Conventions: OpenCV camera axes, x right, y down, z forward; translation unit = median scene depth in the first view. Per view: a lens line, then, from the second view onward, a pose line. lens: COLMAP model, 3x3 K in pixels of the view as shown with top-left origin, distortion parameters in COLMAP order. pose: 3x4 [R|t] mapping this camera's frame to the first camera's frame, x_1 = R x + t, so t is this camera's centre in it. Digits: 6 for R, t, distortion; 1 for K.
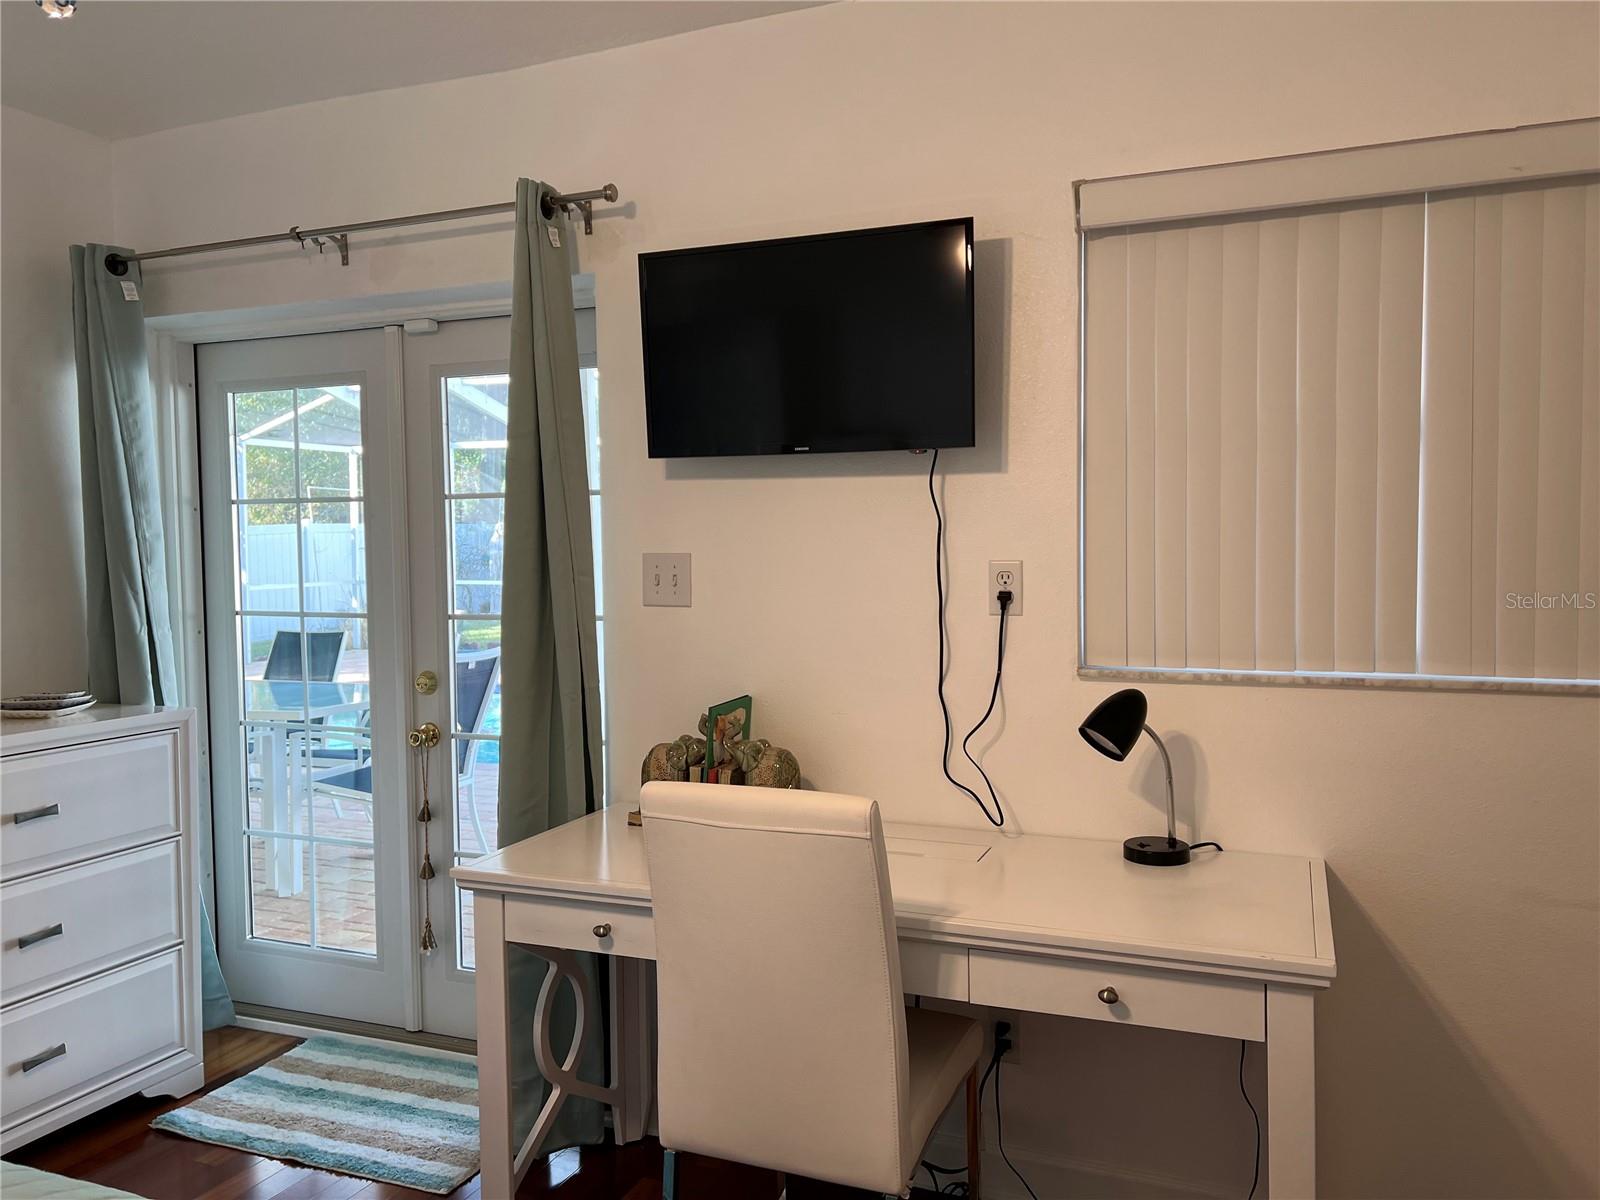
lens RADIAL K [[1210.3, 0, 816.7], [0, 1210.3, 596.4], [0, 0, 1]] dist [0.097829, -0.118236]
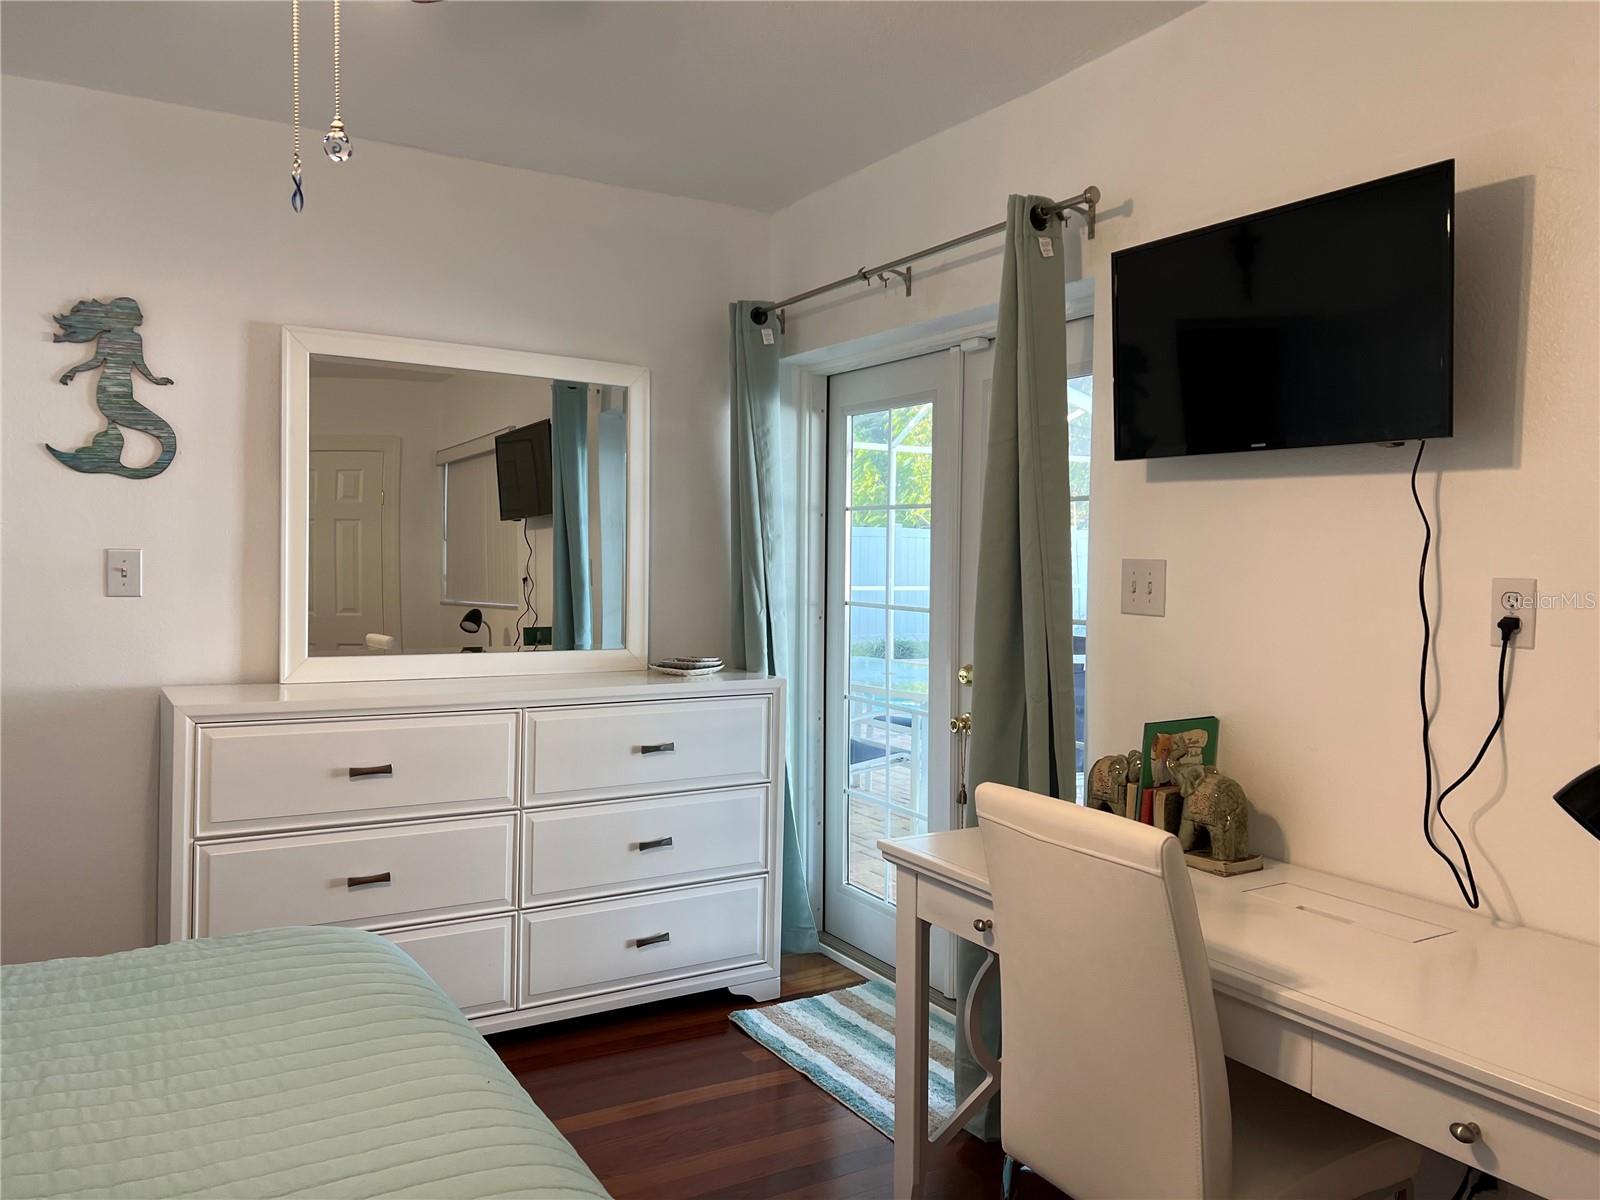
lens RADIAL K [[1210.3, 0, 816.7], [0, 1210.3, 596.4], [0, 0, 1]] dist [0.097829, -0.118236]
pose [[0.802061, 0.045475, -0.595508, 0.229397], [-0.050870, 0.998675, 0.007747, -0.000985], [0.595072, 0.024080, 0.803312, 0.068758]]
